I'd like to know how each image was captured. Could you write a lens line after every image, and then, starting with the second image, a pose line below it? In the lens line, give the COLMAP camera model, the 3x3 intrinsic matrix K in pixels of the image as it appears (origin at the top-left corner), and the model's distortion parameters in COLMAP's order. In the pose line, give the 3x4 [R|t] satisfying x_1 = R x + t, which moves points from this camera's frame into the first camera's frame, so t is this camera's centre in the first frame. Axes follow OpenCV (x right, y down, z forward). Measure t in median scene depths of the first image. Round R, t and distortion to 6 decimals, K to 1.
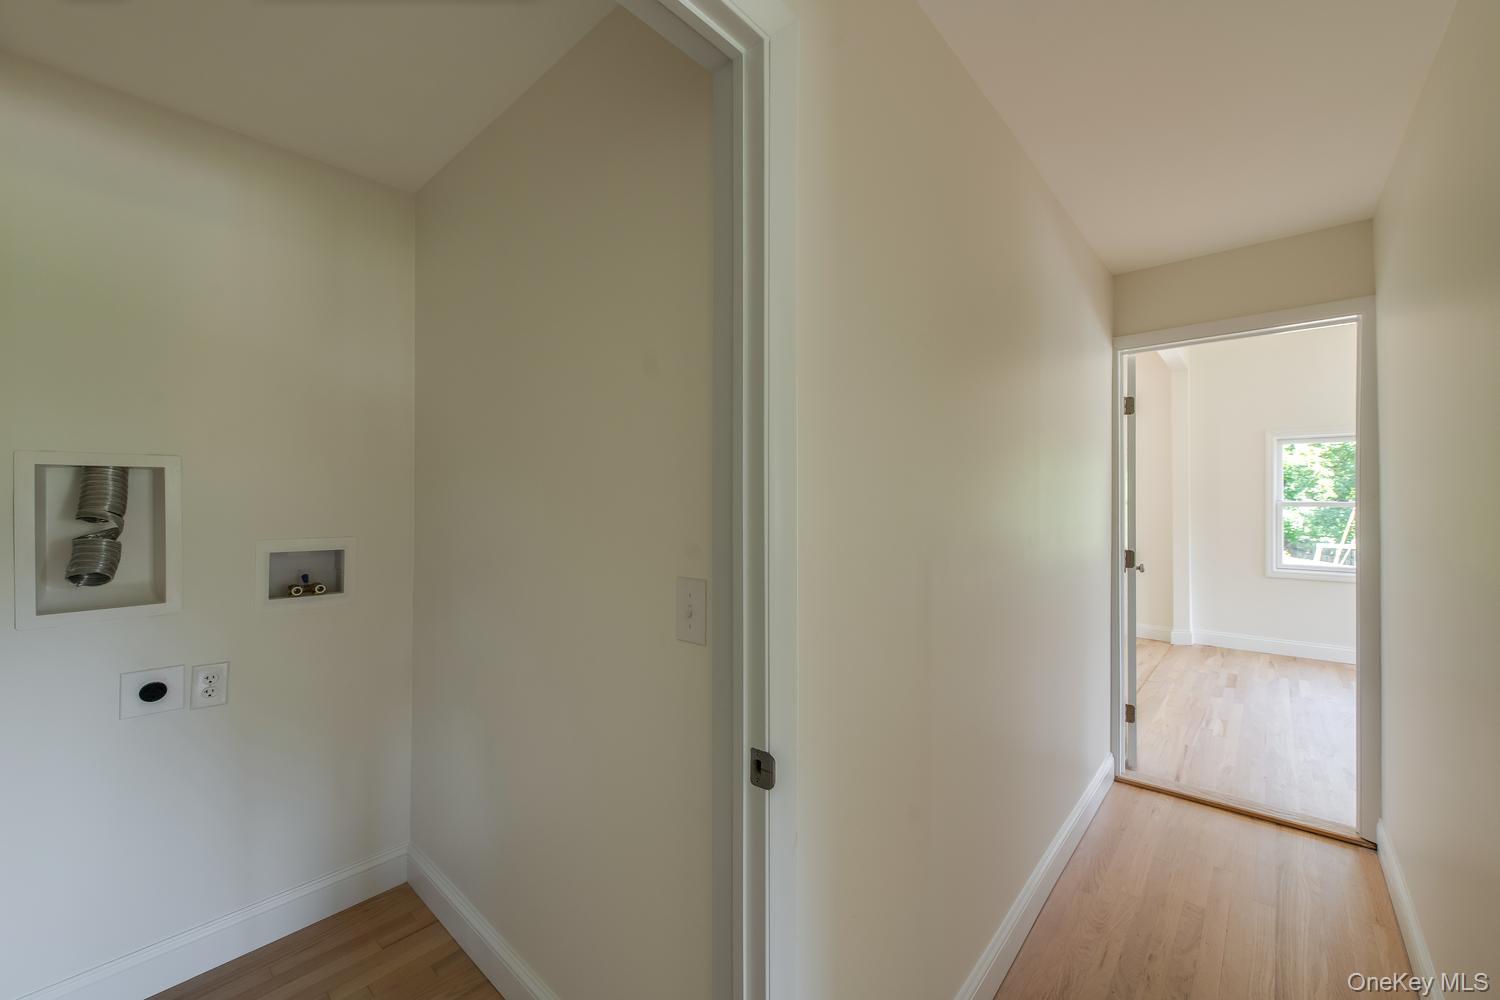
lens RADIAL K [[585.8, 0, 753.4], [0, 585.8, 494.6], [0, 0, 1]] dist [0.017146, -0.005934]
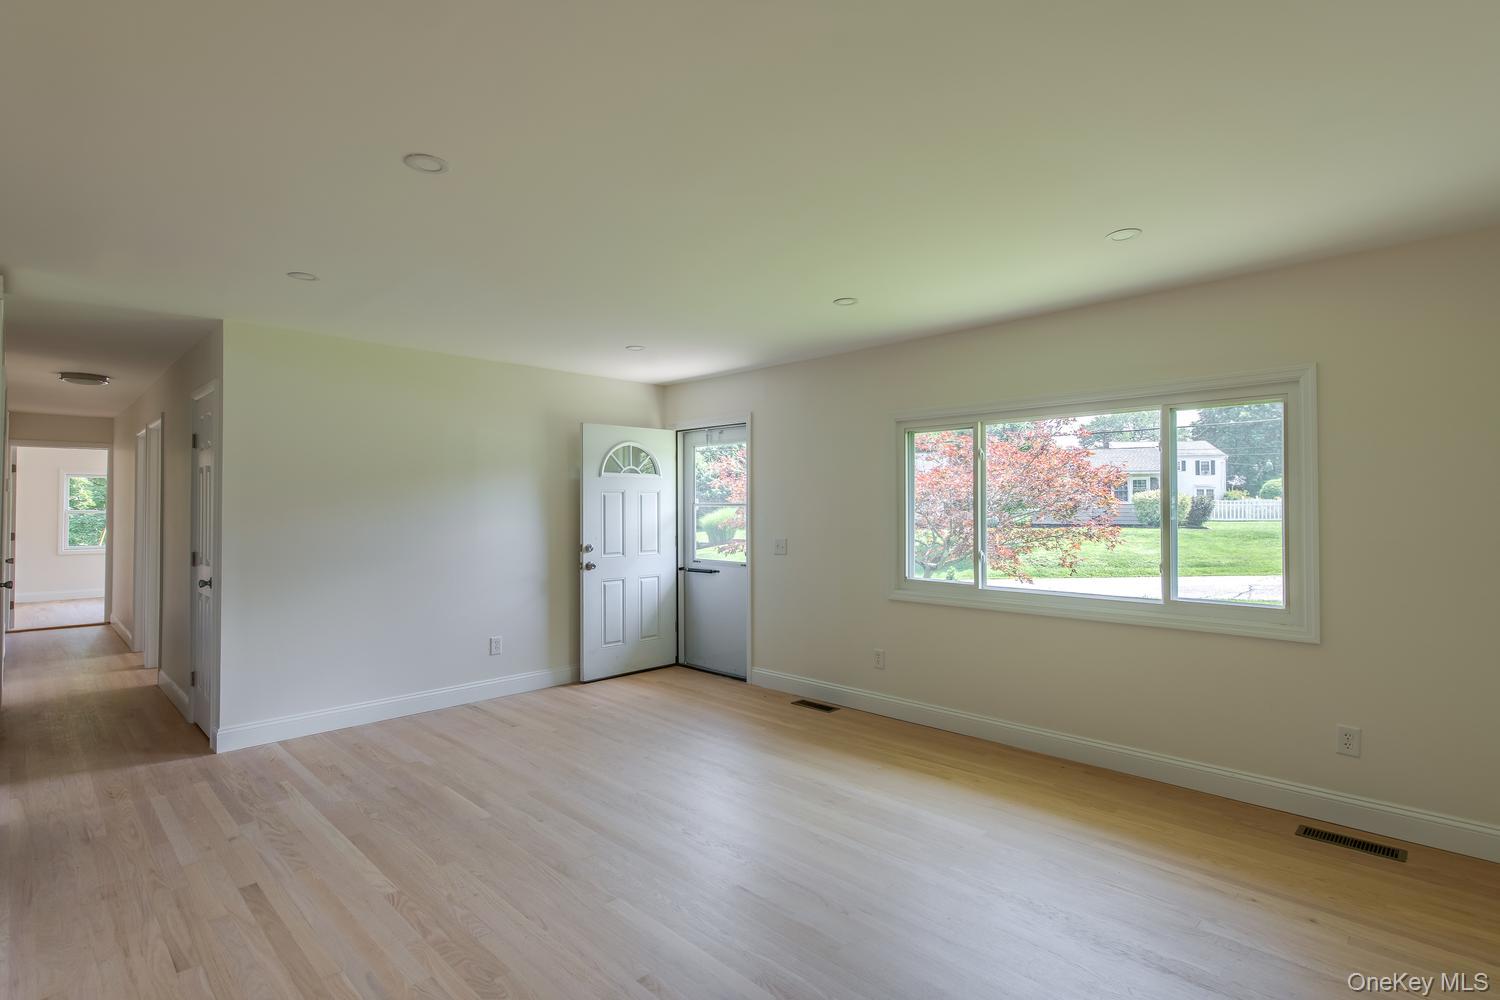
lens RADIAL K [[719.5, 0, 753.1], [0, 719.5, 498.7], [0, 0, 1]] dist [-0.001144, -0.000576]
pose [[0.050238, 0.010871, 0.998678, -1.960891], [-0.007838, 0.999914, -0.010491, -0.029786], [-0.998707, -0.007301, 0.050319, -1.961688]]
